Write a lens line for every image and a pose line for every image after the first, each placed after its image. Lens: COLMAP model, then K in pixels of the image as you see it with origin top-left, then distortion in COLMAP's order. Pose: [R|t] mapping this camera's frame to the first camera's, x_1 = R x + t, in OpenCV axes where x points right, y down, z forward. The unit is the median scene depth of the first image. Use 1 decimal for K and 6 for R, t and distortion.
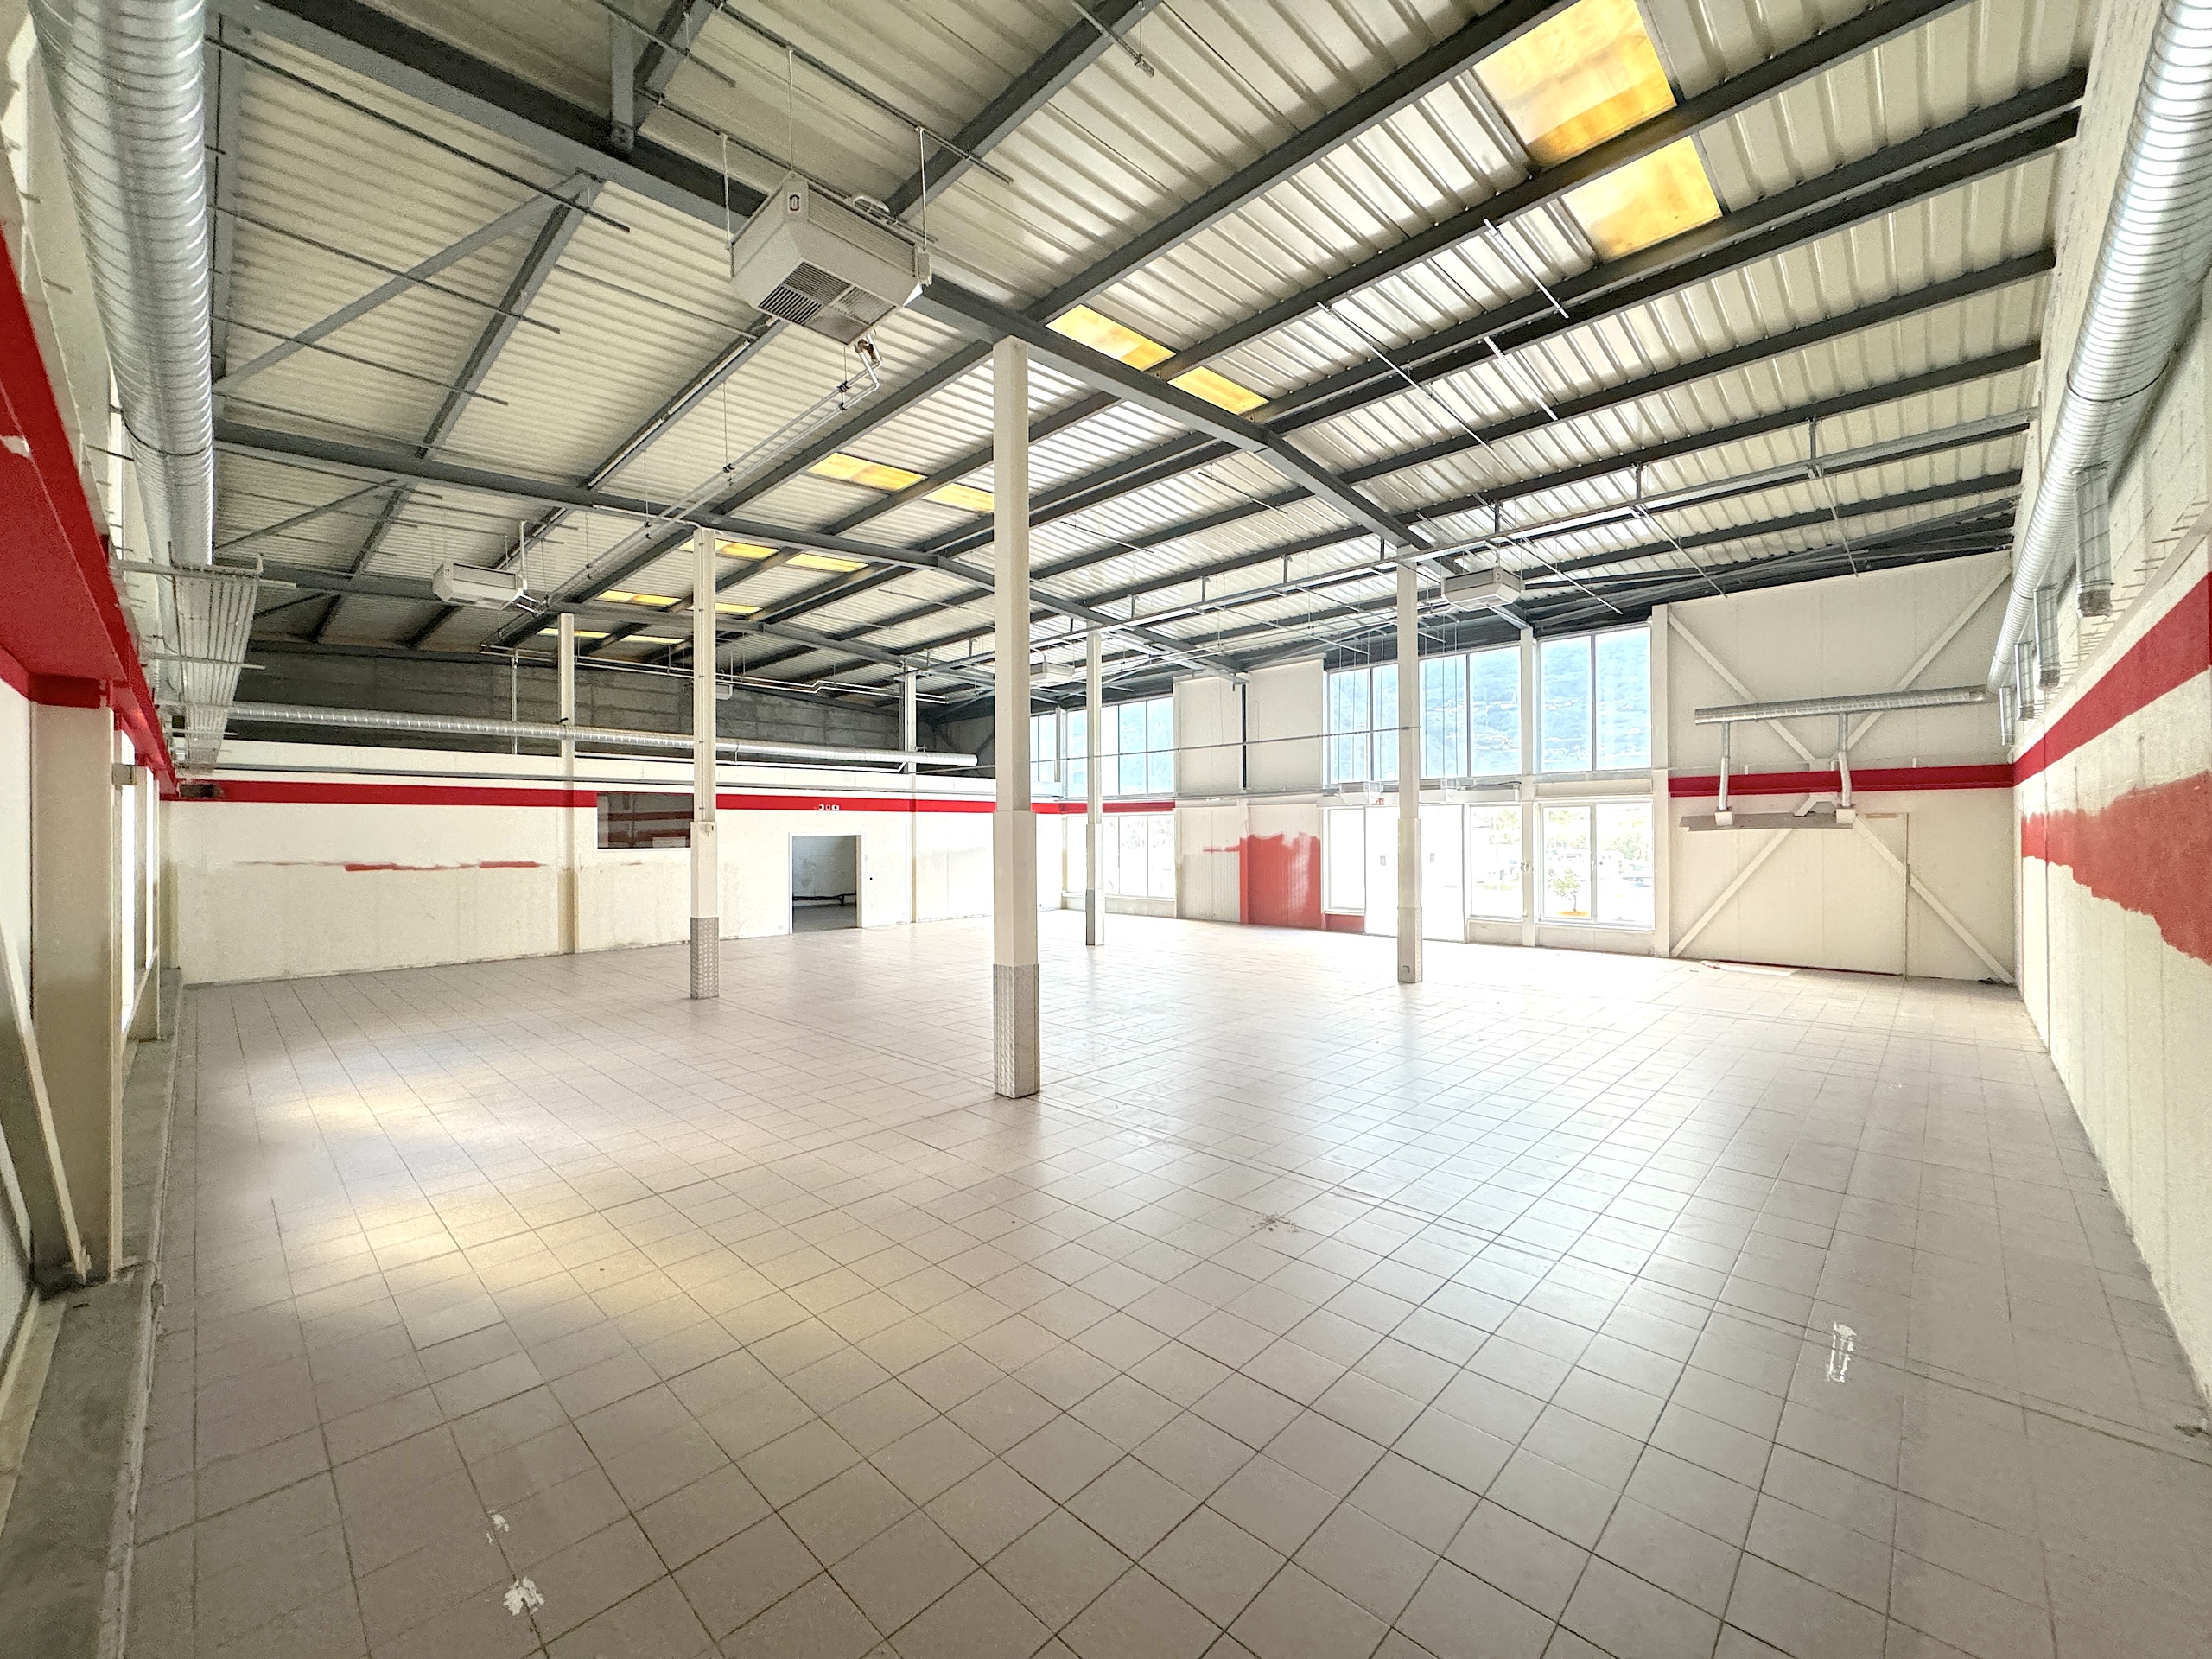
lens RADIAL K [[879.8, 0, 1106.0], [0, 879.8, 829.5], [0, 0, 1]] dist [0.001052, 0.000062]
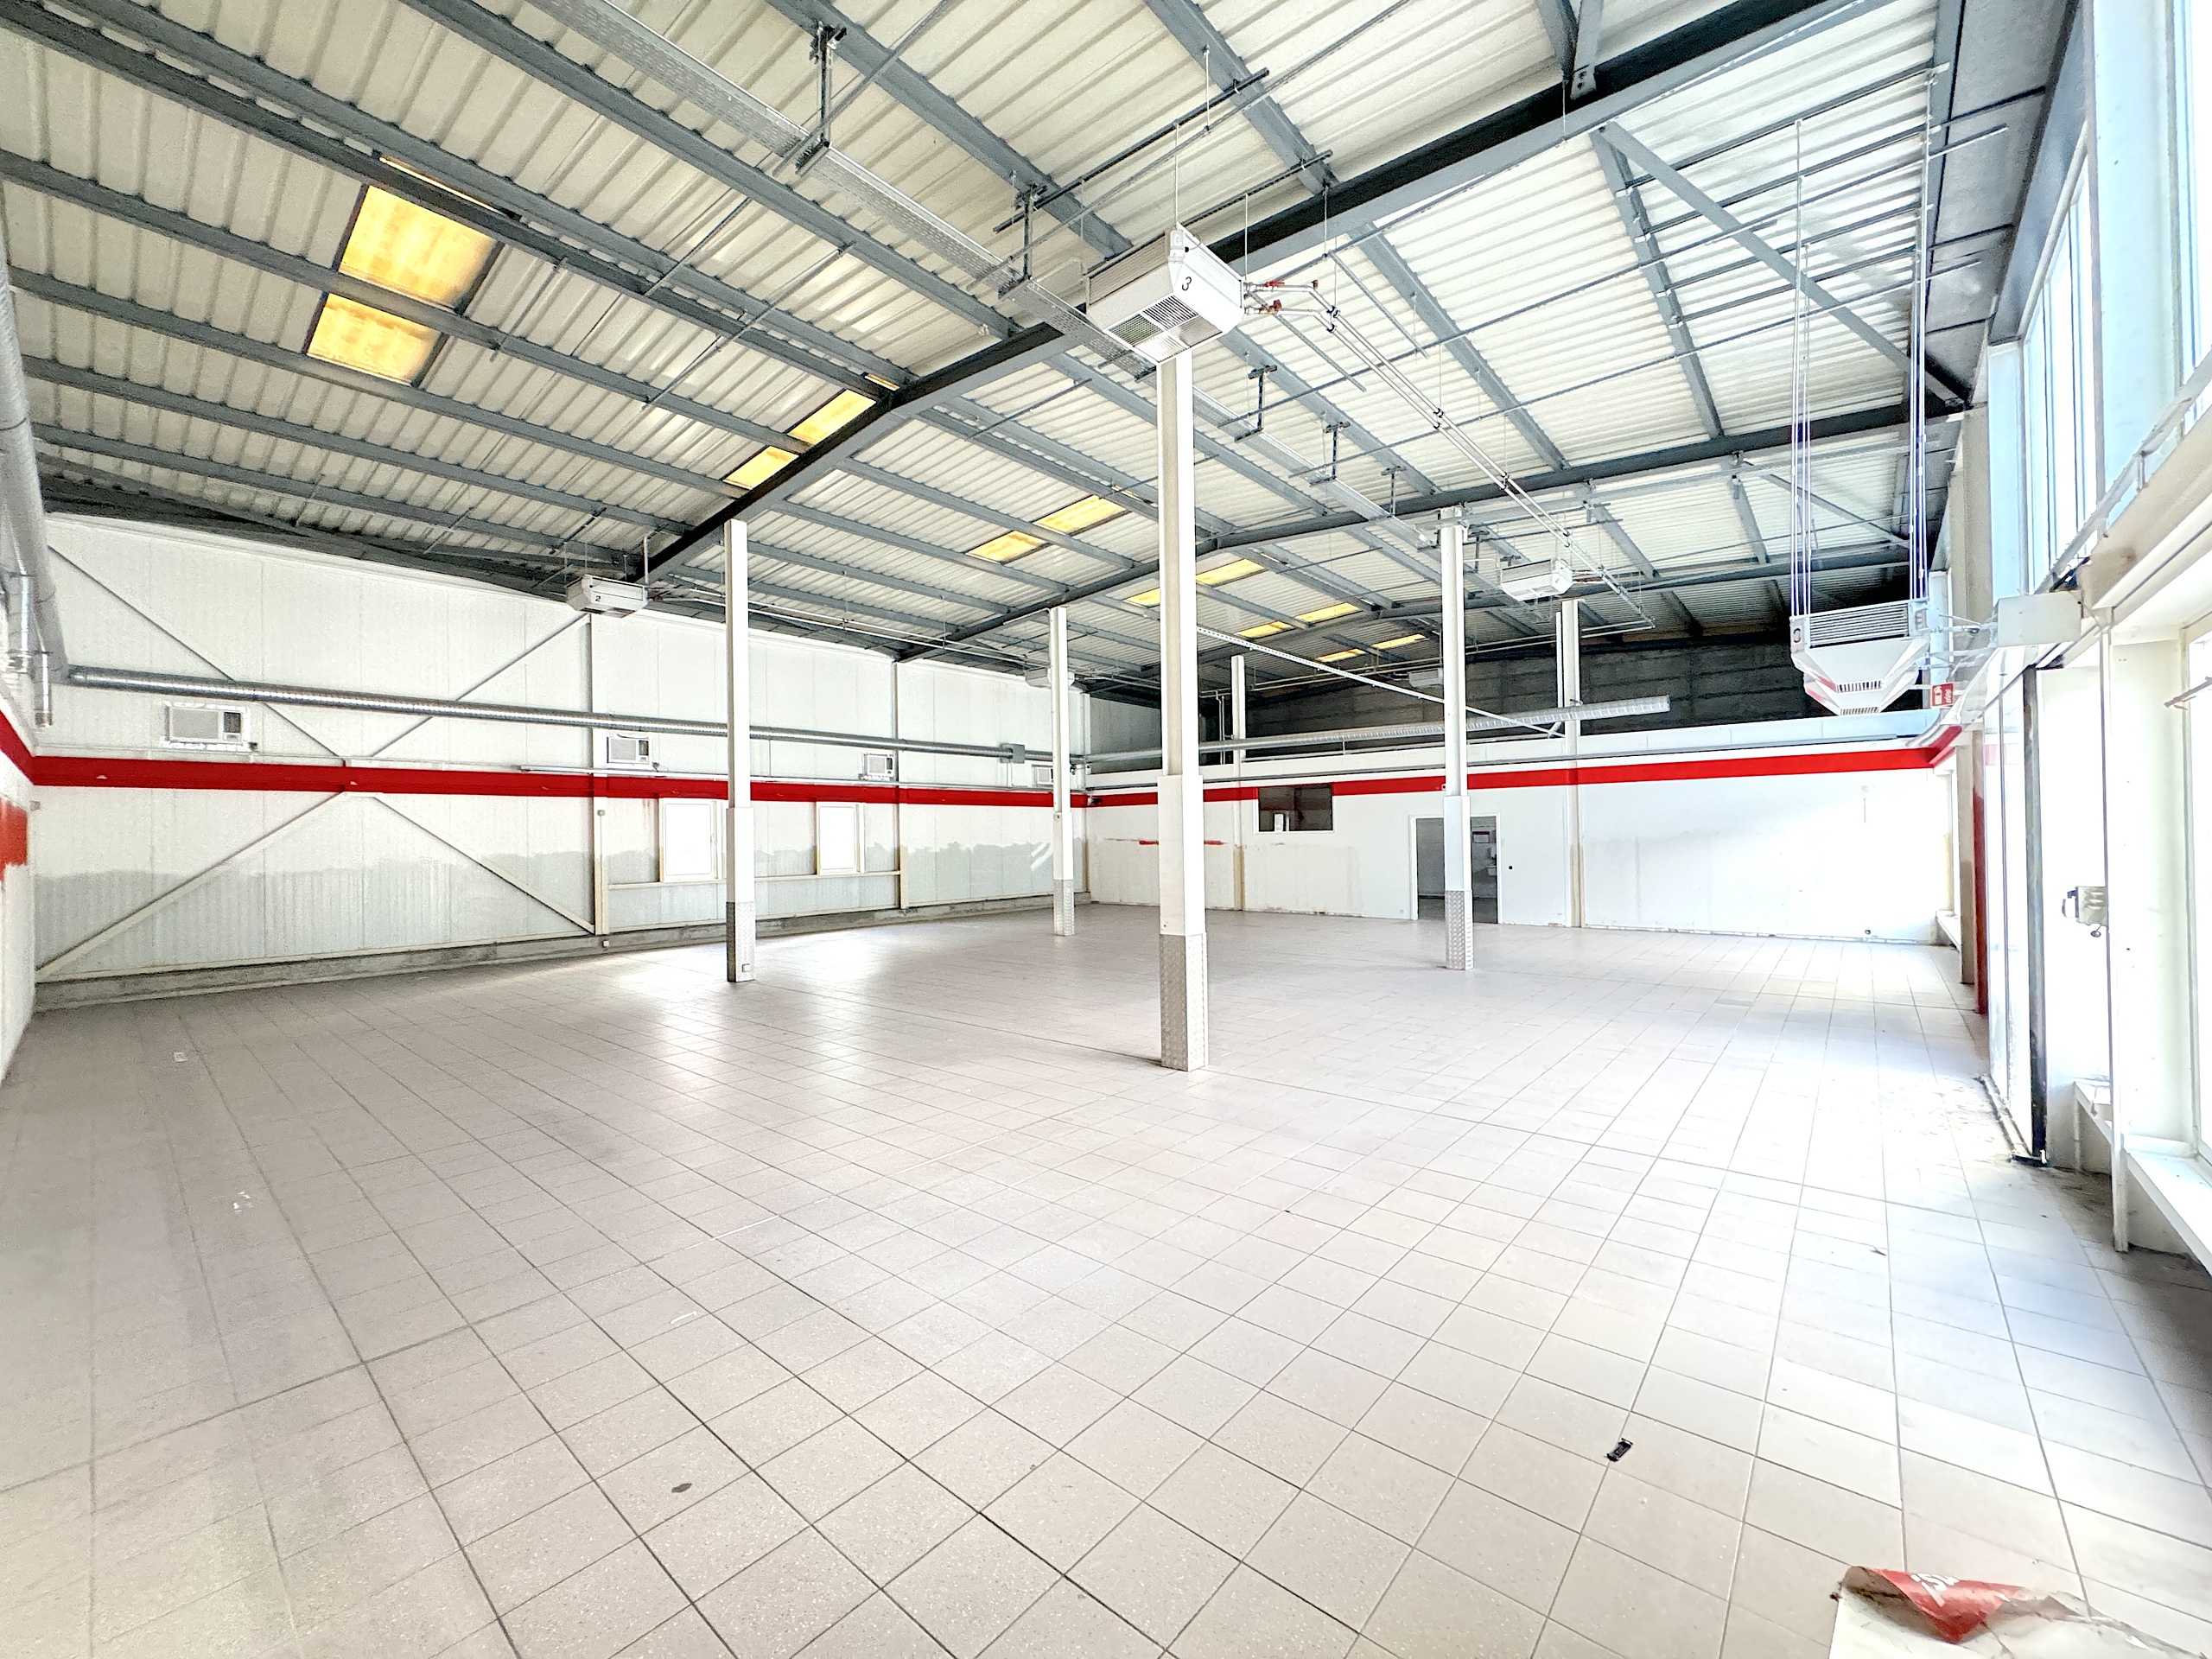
lens RADIAL K [[879.8, 0, 1106.0], [0, 879.8, 829.5], [0, 0, 1]] dist [0.001052, 0.000062]
pose [[0.054988, 0.007946, -0.998455, 0.311456], [0.029054, 0.999532, 0.009555, -0.000038], [0.998064, -0.029535, 0.054731, 0.320340]]
